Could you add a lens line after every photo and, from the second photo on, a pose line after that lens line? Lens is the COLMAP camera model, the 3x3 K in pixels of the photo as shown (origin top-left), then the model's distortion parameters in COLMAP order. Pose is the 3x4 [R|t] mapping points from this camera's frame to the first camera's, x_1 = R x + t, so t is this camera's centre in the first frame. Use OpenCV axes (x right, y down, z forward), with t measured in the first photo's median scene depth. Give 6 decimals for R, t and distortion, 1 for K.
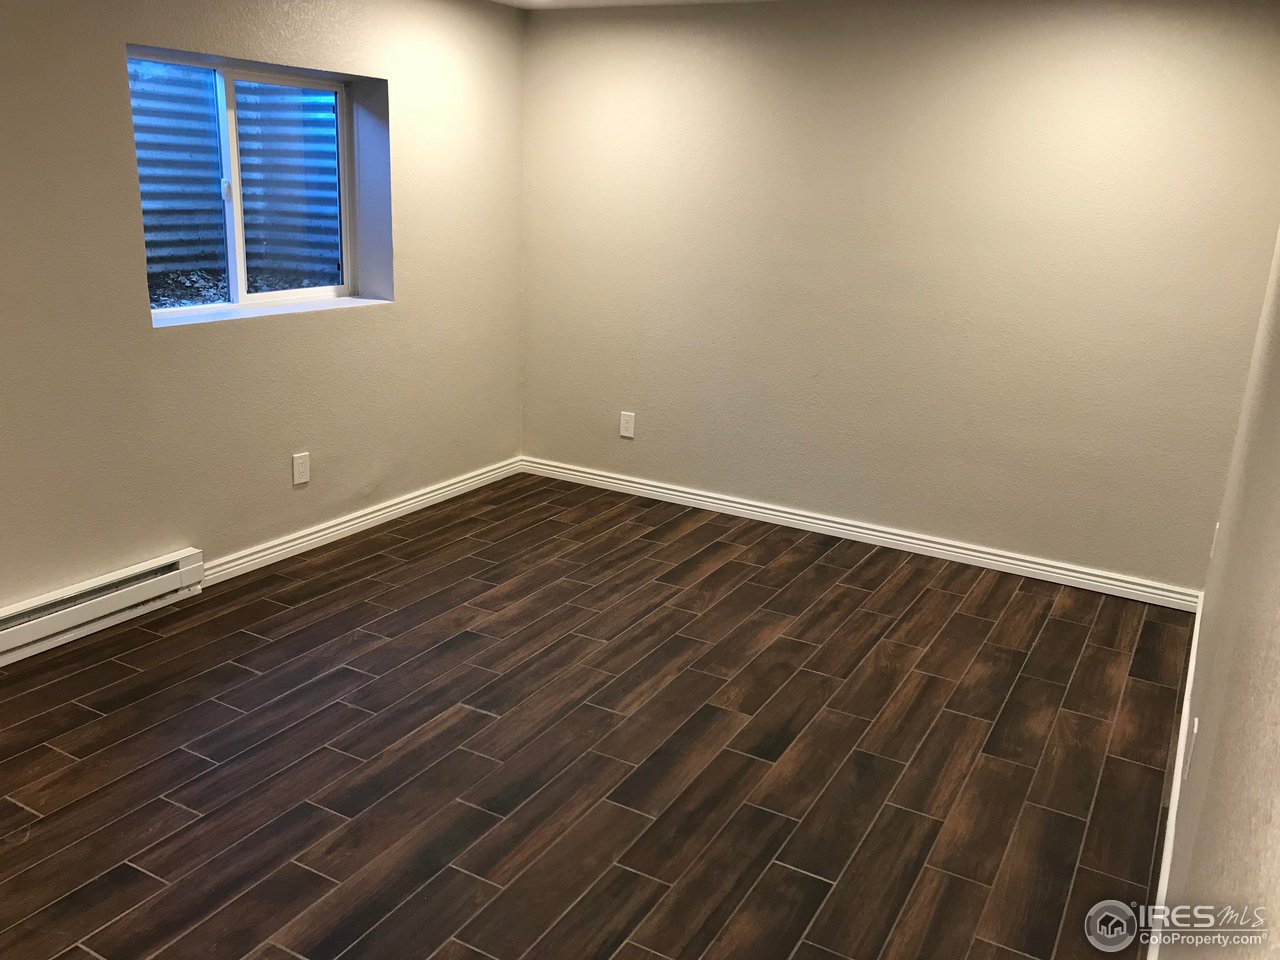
lens RADIAL K [[1051.4, 0, 640.6], [0, 1051.4, 475.4], [0, 0, 1]] dist [0.022461, -0.008737]
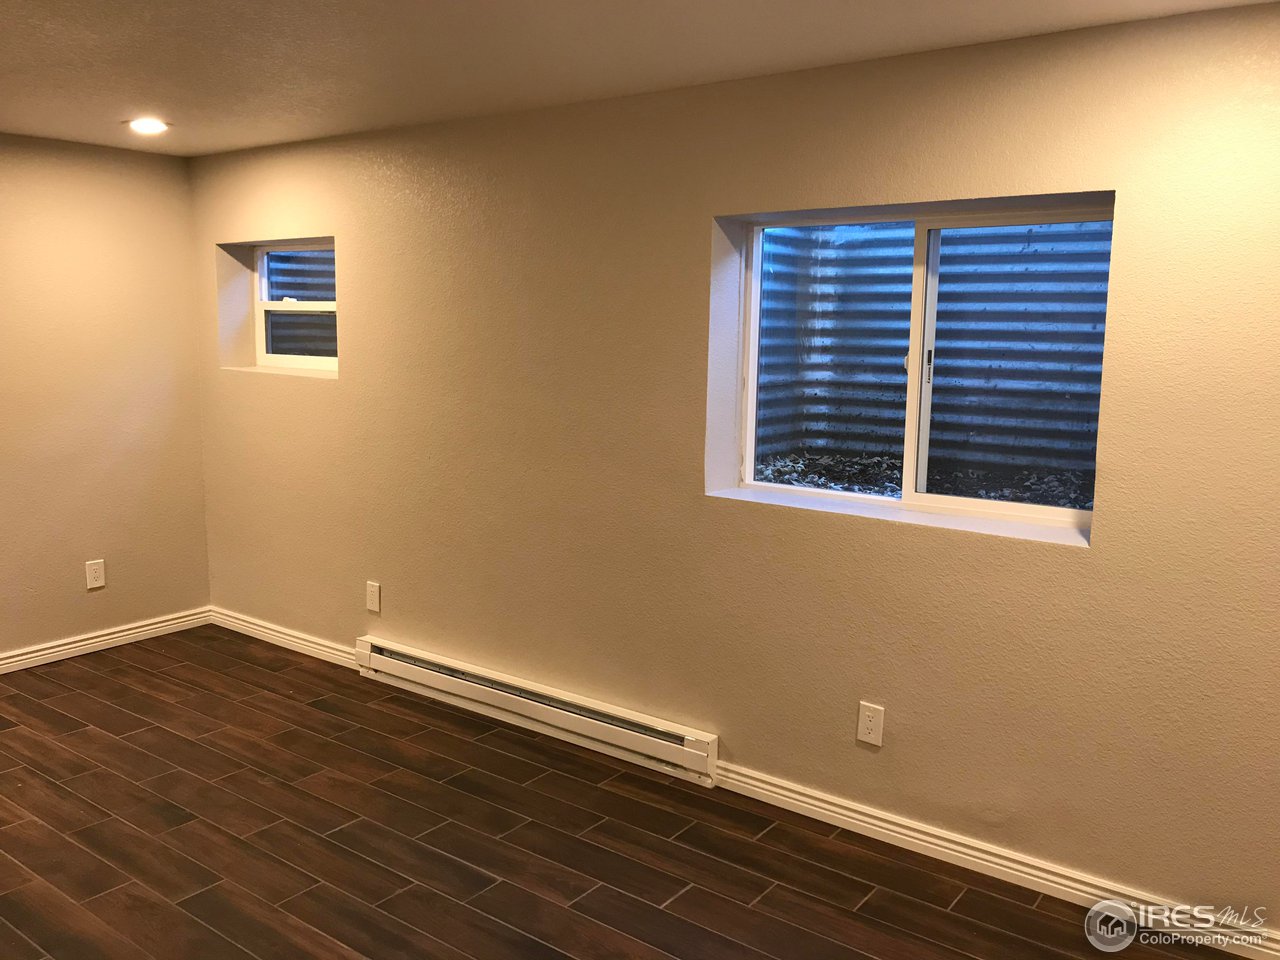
lens RADIAL K [[1051.4, 0, 638.9], [0, 1051.4, 470.5], [0, 0, 1]] dist [0.022461, -0.008737]
pose [[-0.127332, 0.094072, -0.987389, 0.480466], [-0.291517, 0.947975, 0.127911, -0.257303], [0.948053, 0.304127, -0.093284, 0.988758]]
